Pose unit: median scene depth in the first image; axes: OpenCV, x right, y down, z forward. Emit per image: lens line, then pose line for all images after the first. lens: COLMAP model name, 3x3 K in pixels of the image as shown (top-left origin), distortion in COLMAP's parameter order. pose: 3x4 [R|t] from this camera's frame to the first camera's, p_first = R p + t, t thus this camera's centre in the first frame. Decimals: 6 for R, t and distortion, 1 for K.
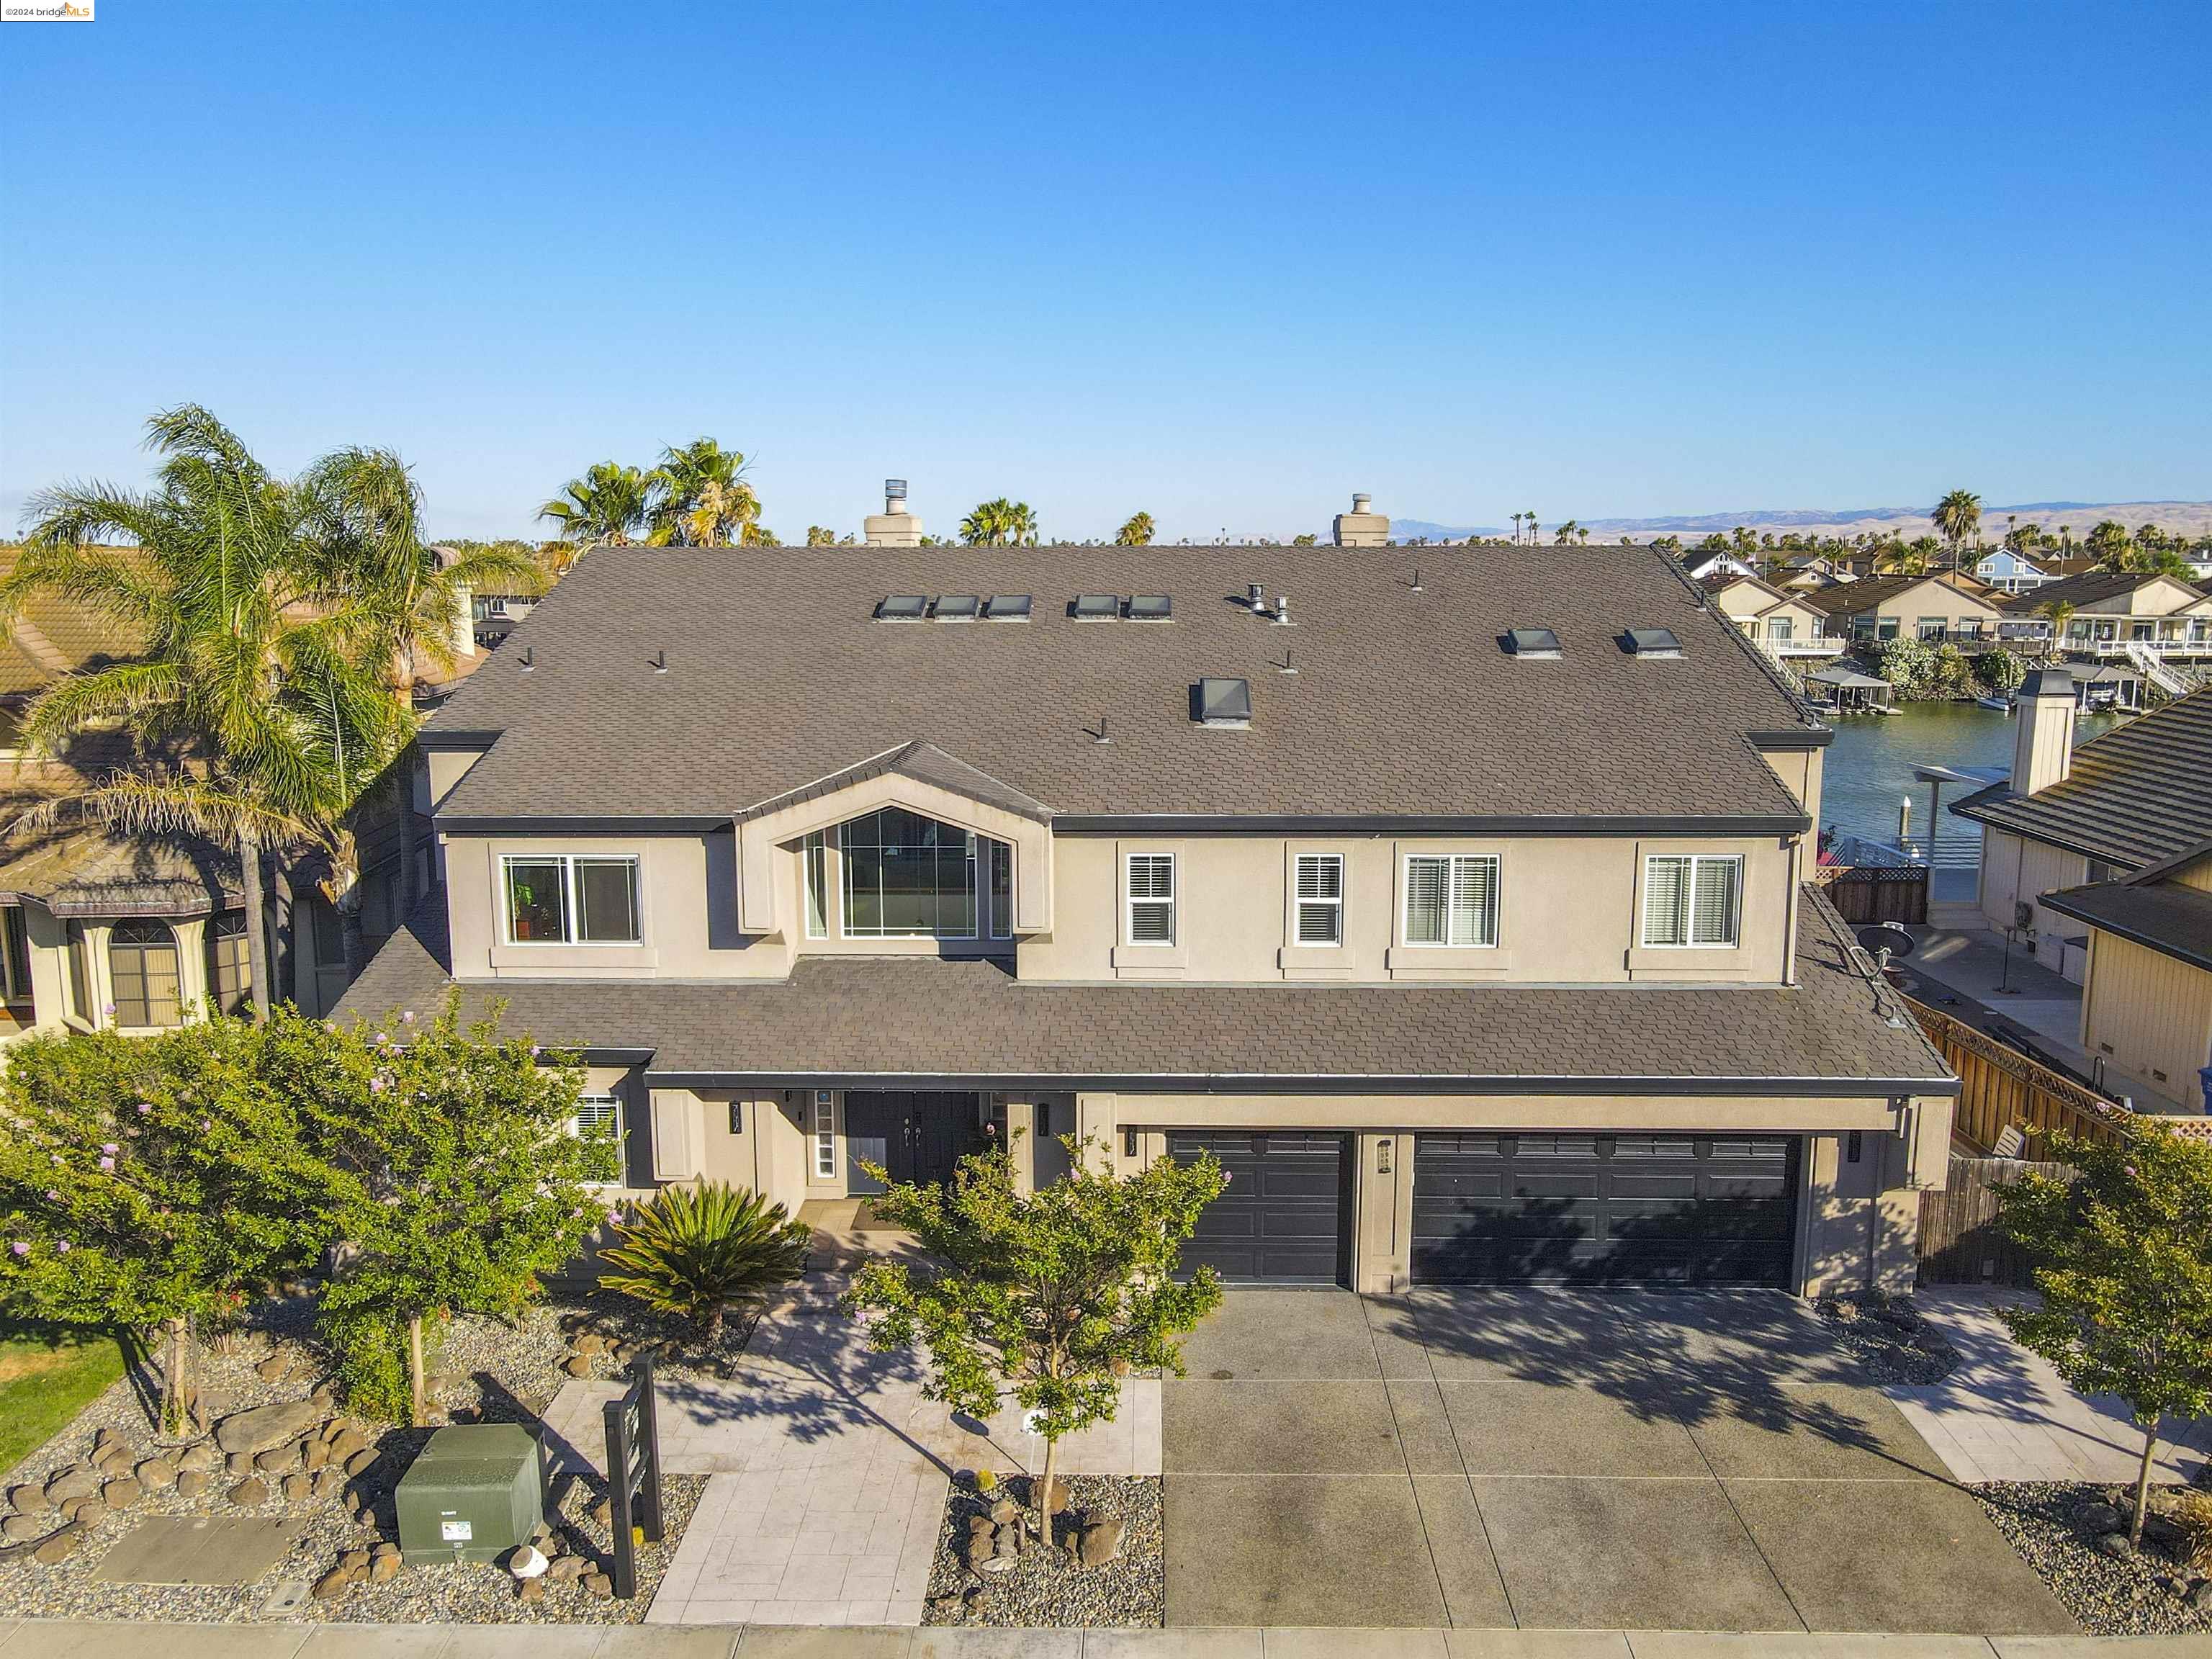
lens RADIAL K [[1616.5, 0, 1085.7], [0, 1616.5, 823.4], [0, 0, 1]] dist [-0.003926, 0.027464]
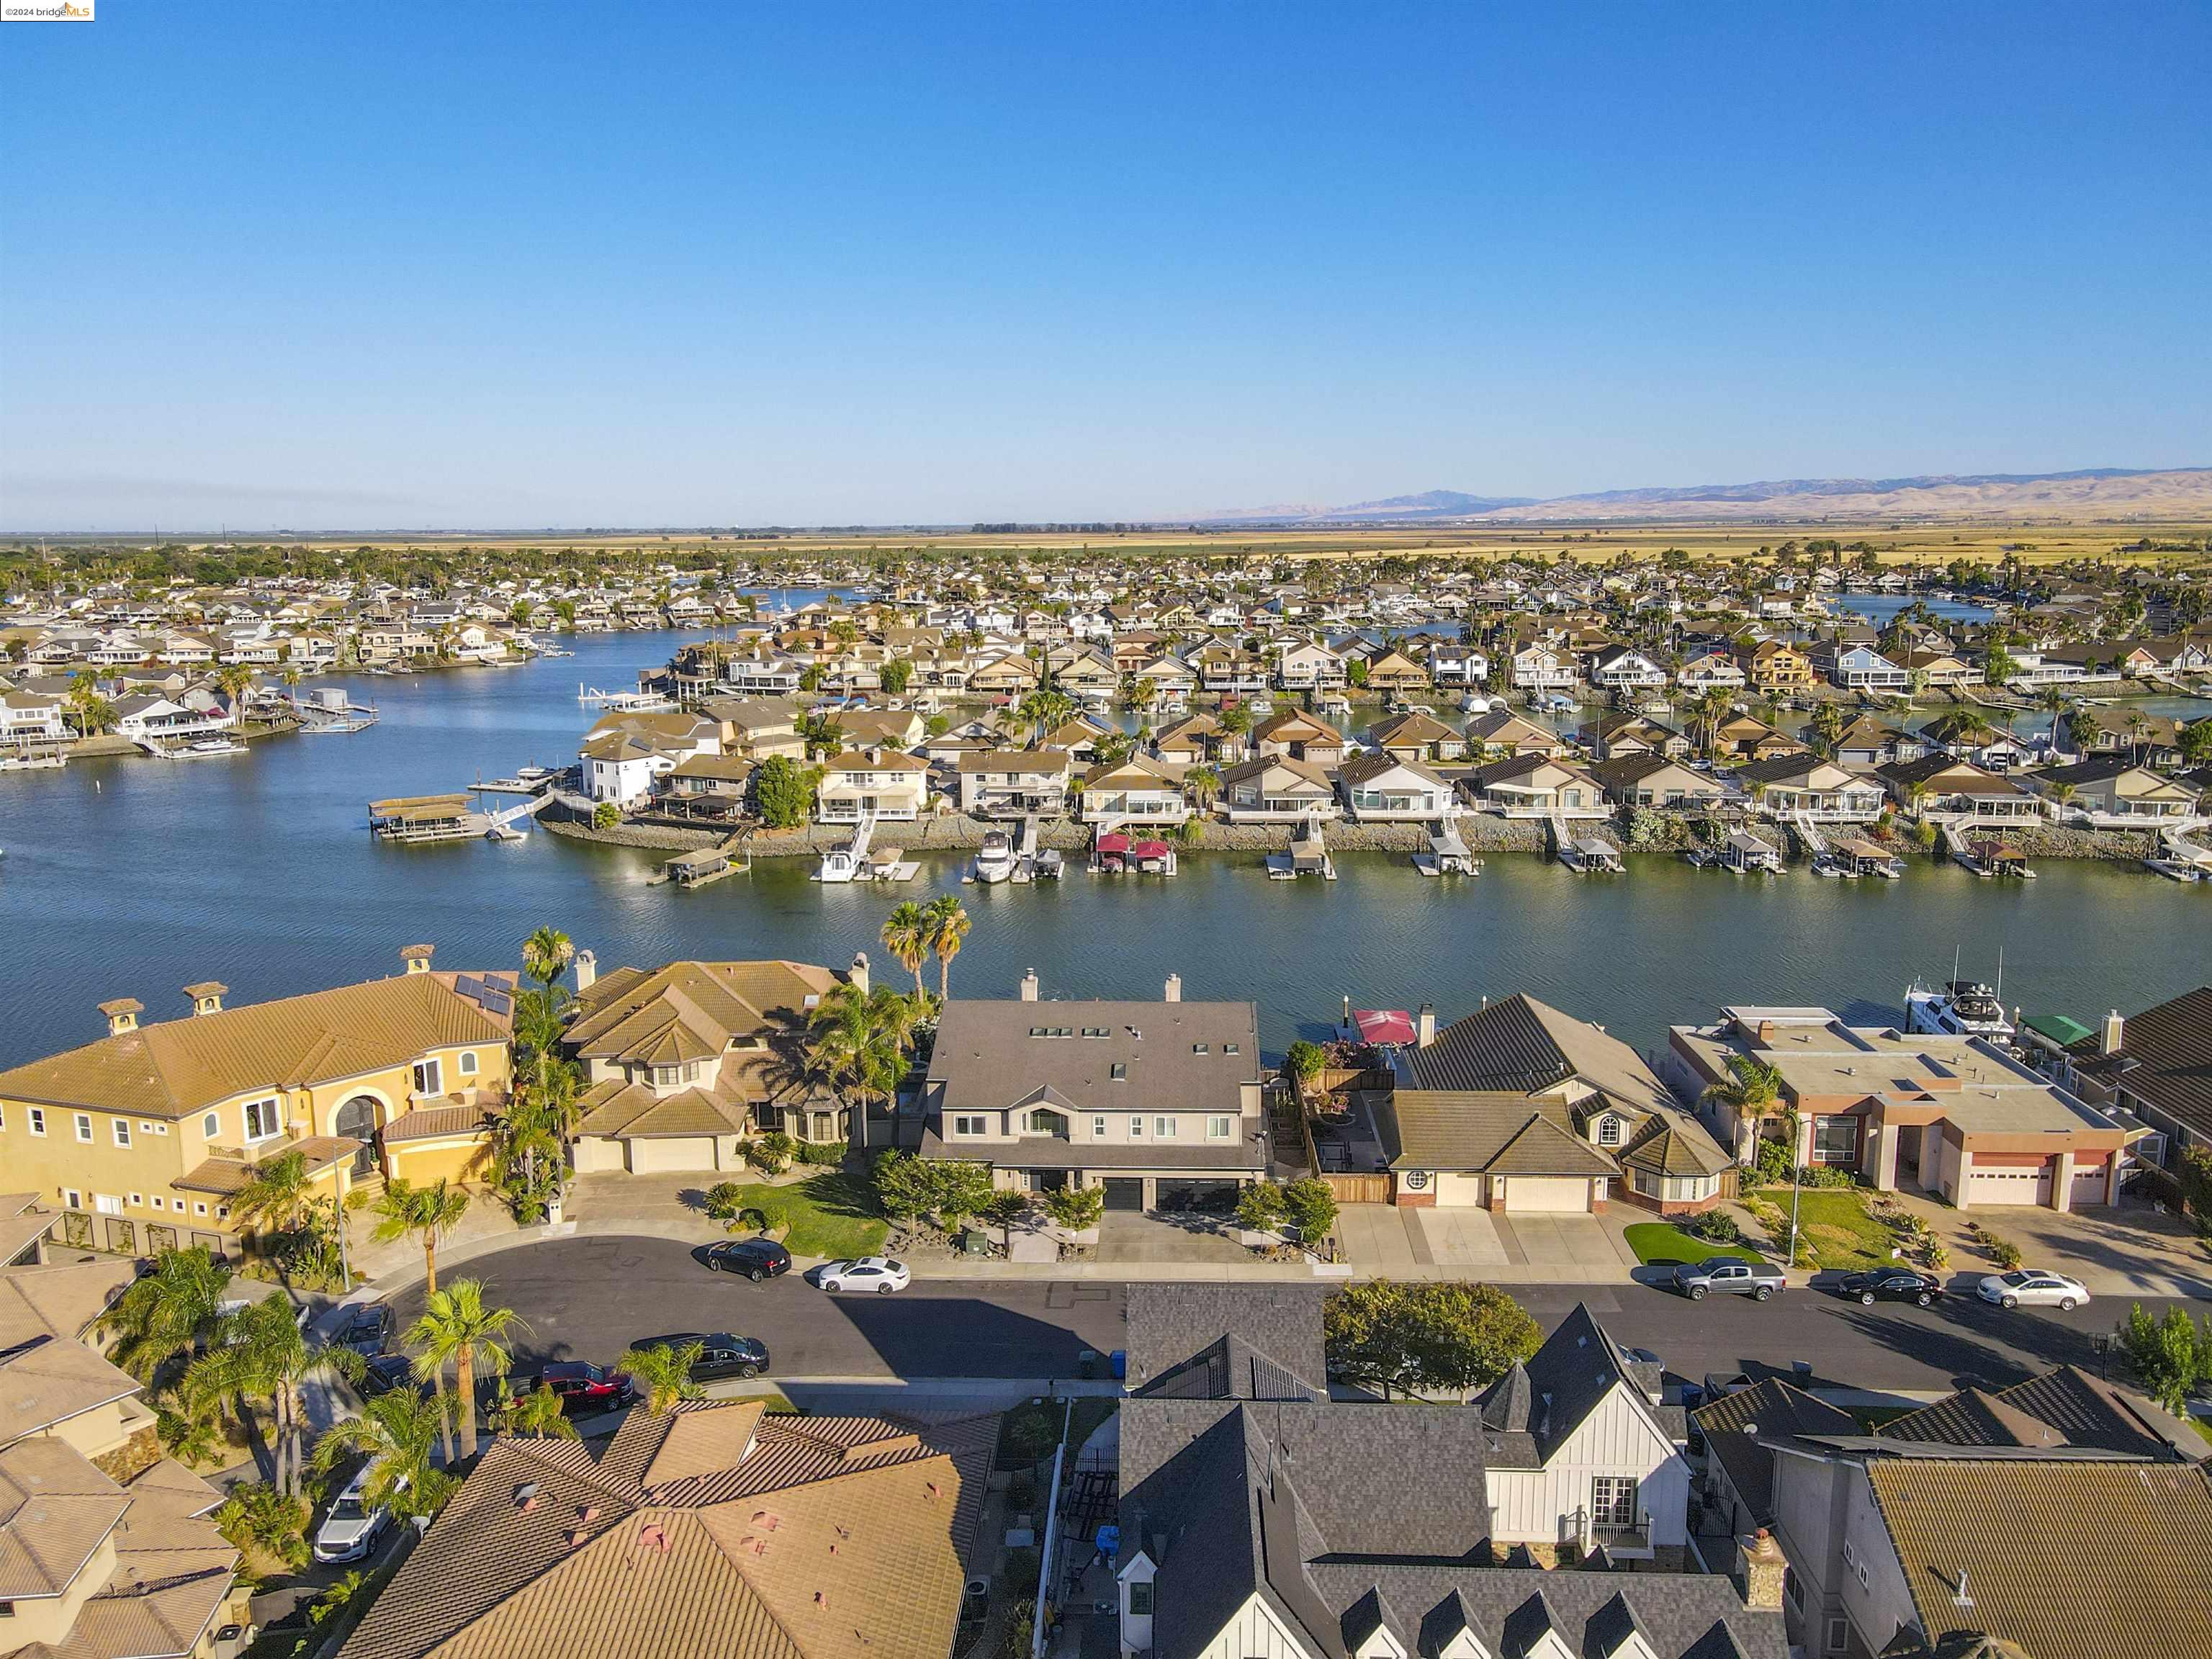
lens RADIAL K [[1616.5, 0, 1108.0], [0, 1616.5, 835.5], [0, 0, 1]] dist [-0.003926, 0.027464]
pose [[0.999976, 0.000128, -0.006903, 0.095269], [0.000043, 0.999694, 0.024739, -0.881275], [0.006904, -0.024739, 0.999670, -3.519101]]
